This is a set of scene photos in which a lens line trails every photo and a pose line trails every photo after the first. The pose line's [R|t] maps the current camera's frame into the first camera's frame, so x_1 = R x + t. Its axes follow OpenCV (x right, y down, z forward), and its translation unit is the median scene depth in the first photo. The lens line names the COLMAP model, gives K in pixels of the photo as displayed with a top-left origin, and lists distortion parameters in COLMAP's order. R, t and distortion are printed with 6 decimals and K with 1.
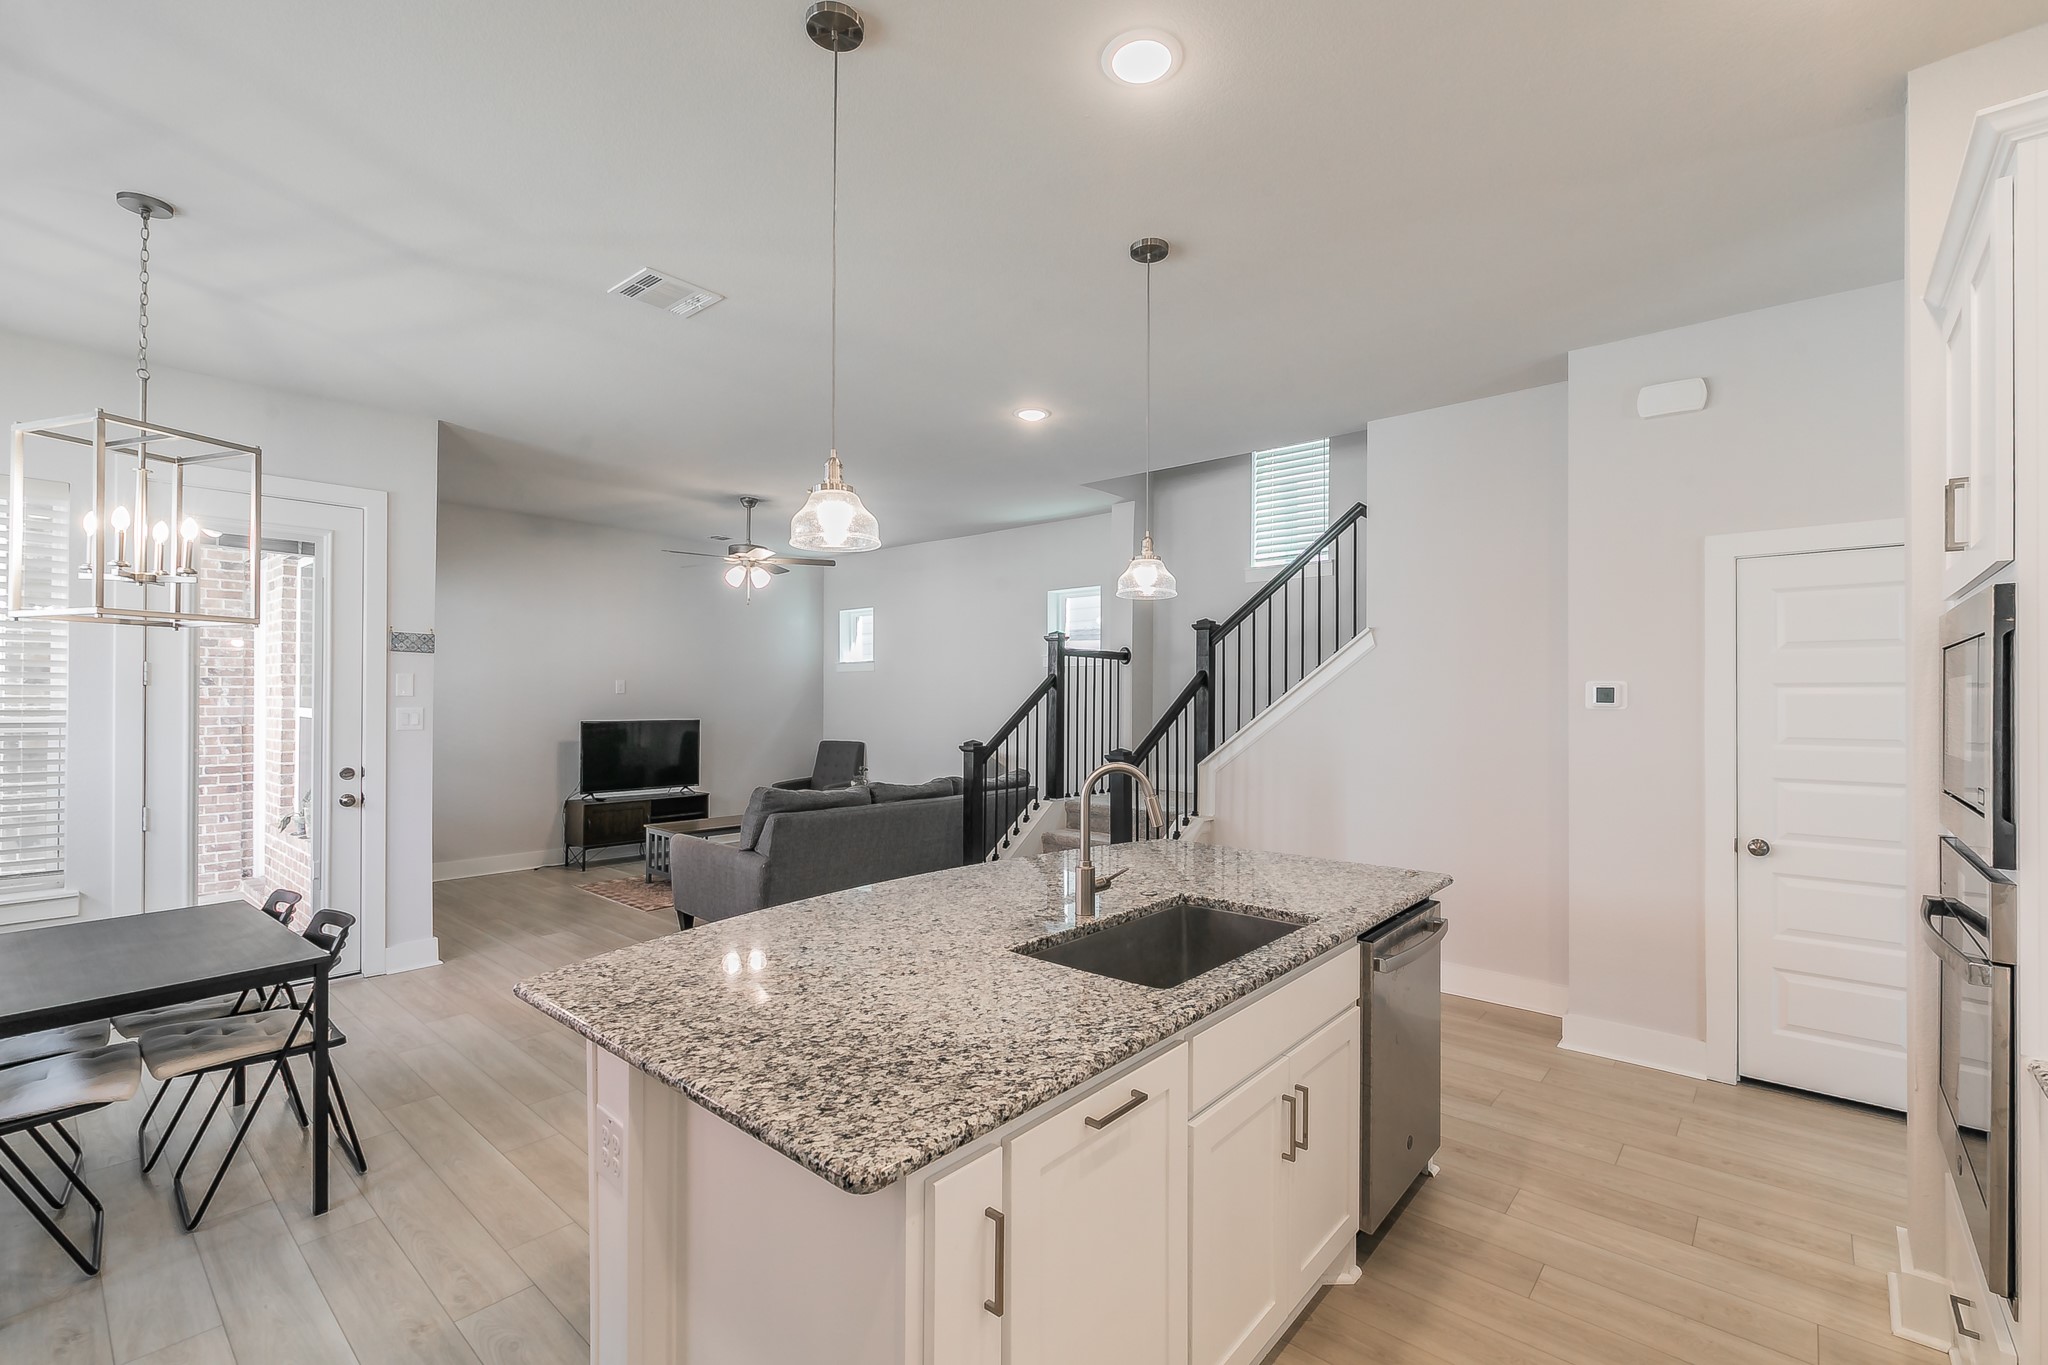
lens RADIAL K [[887.8, 0, 1024.0], [0, 887.8, 682.5], [0, 0, 1]] dist [-0.002505, -0.000293]
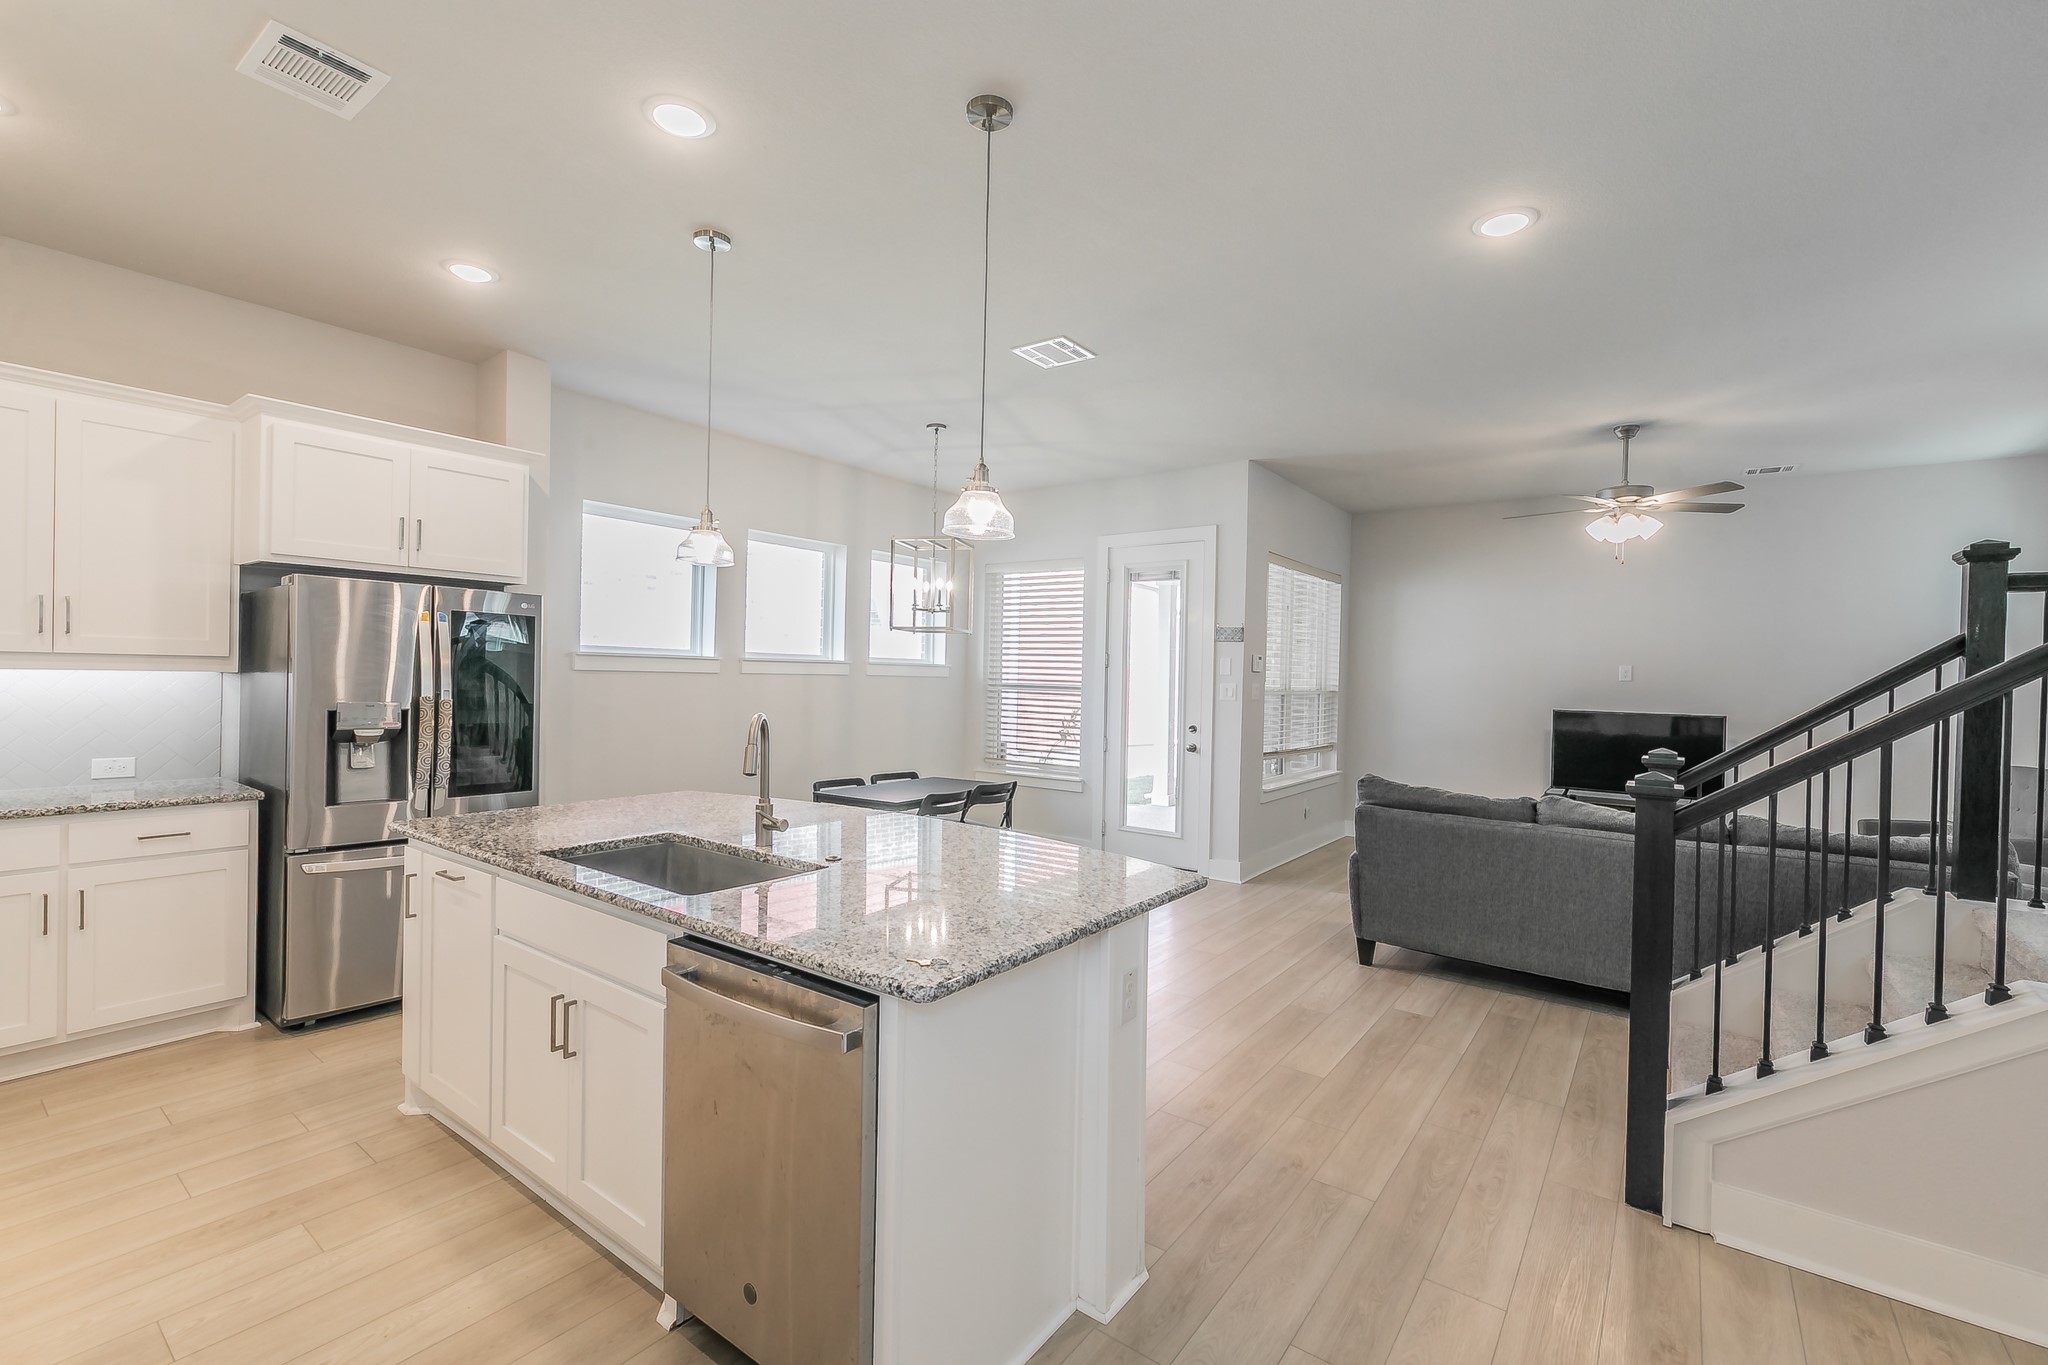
lens RADIAL K [[887.8, 0, 1024.0], [0, 887.8, 682.5], [0, 0, 1]] dist [-0.002505, -0.000293]
pose [[0.067486, 0.006756, -0.997697, 0.569426], [-0.007165, 0.999955, 0.006287, 0.018511], [0.997694, 0.006724, 0.067532, 0.562309]]
